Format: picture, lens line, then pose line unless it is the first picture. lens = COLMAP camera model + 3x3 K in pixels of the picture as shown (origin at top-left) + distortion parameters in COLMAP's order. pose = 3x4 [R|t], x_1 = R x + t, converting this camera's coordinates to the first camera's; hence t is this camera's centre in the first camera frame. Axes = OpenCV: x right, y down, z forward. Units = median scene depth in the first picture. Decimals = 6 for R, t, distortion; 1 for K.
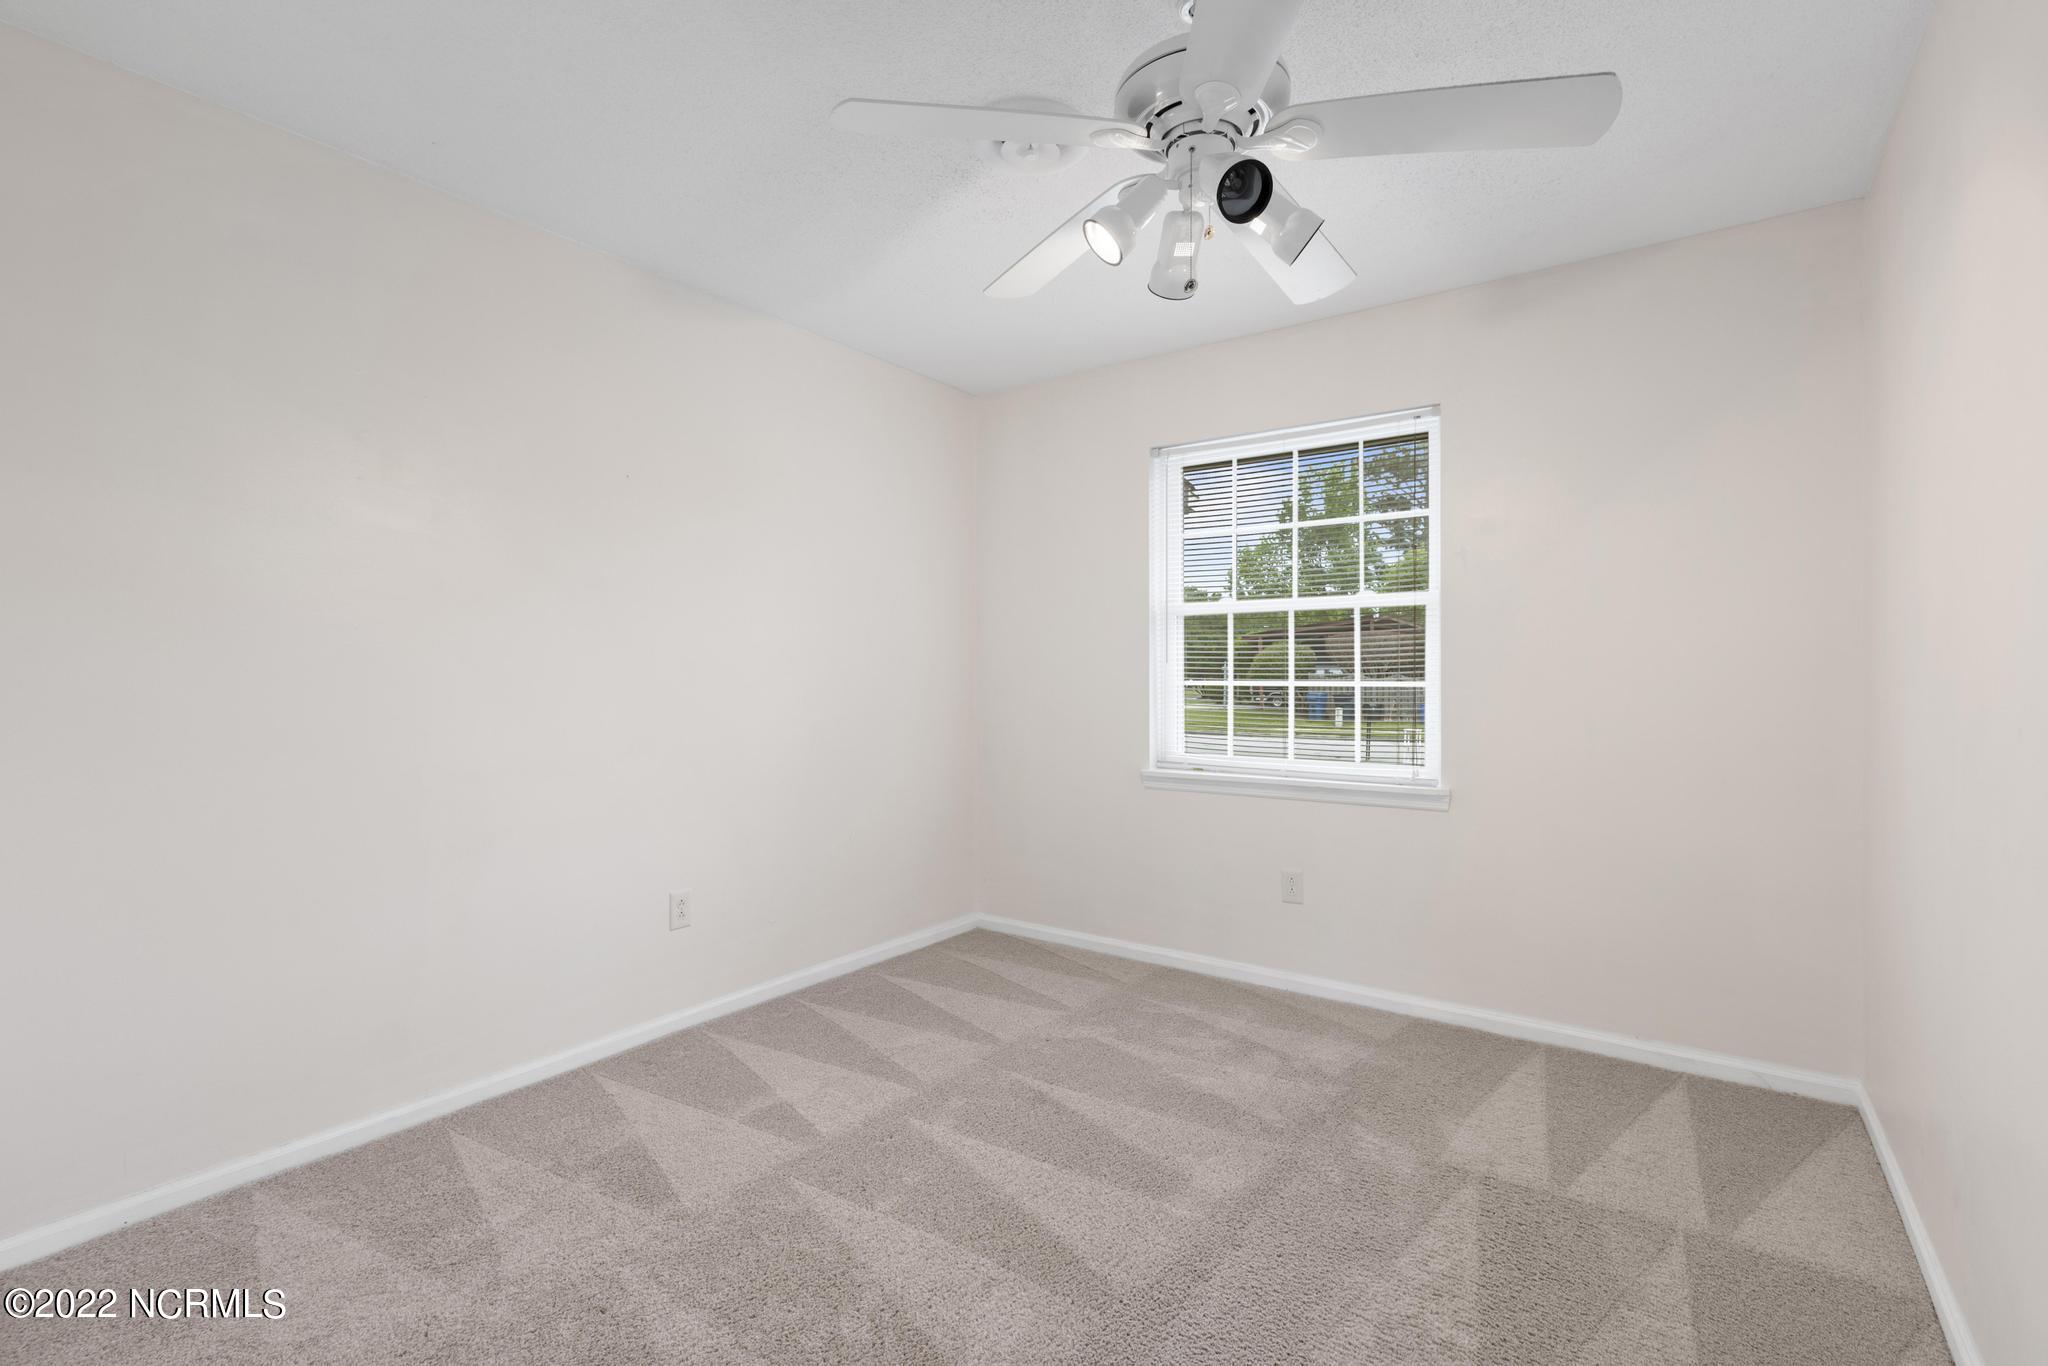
lens RADIAL K [[931.4, 0, 1030.5], [0, 931.4, 680.8], [0, 0, 1]] dist [0.001630, 0.000269]
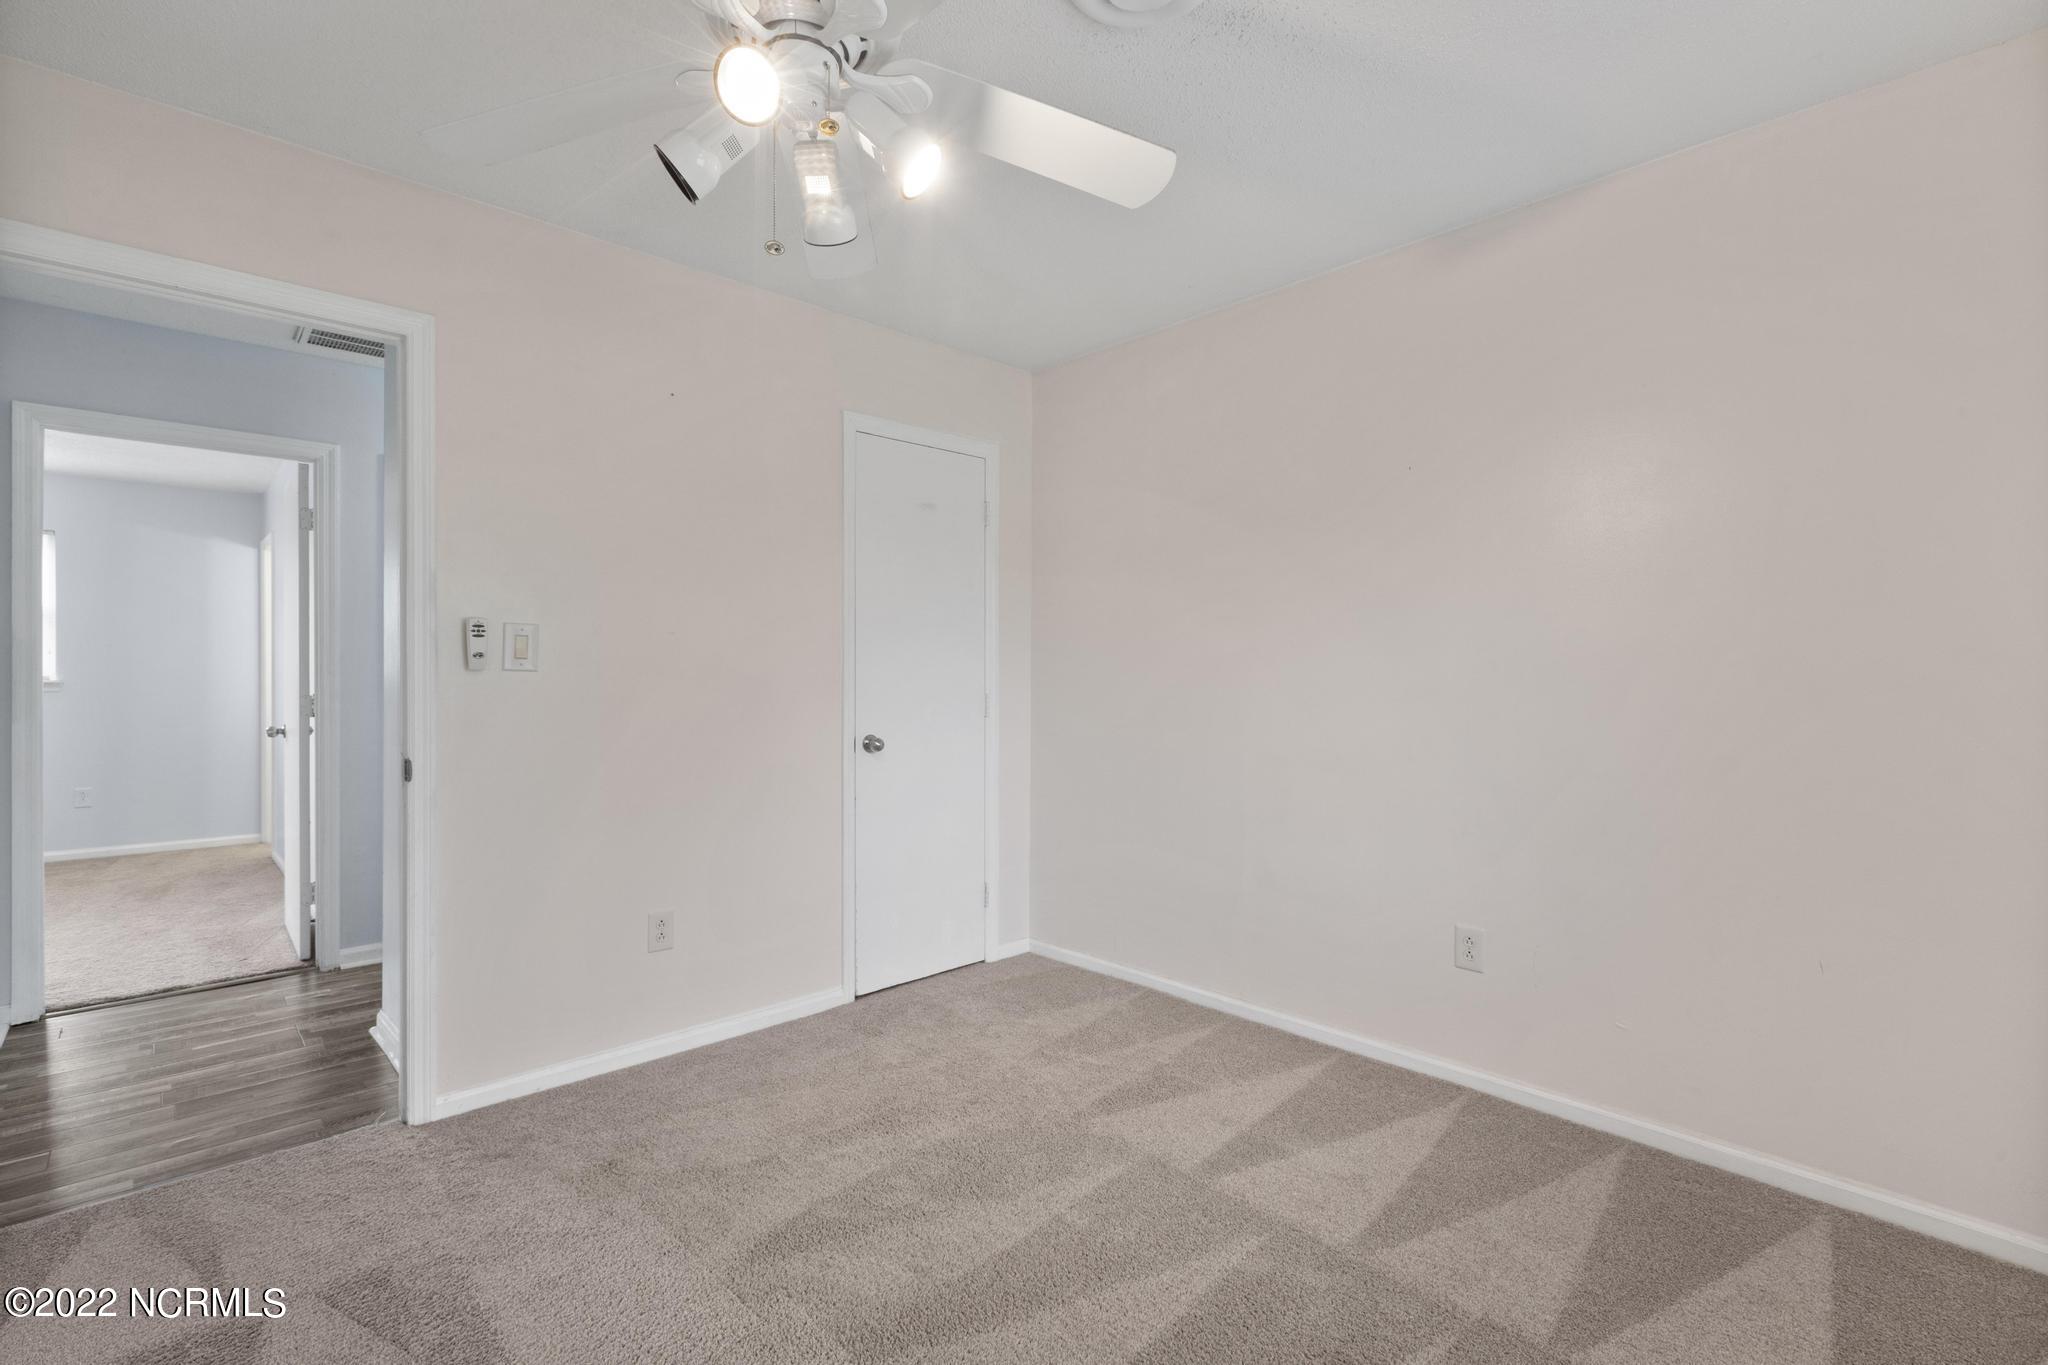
lens RADIAL K [[931.4, 0, 1030.5], [0, 931.4, 680.3], [0, 0, 1]] dist [0.001630, 0.000269]
pose [[-0.181644, -0.001001, -0.983364, 0.630136], [-0.021062, 0.999774, 0.002873, 0.009043], [0.983139, 0.021234, -0.181624, 0.889911]]
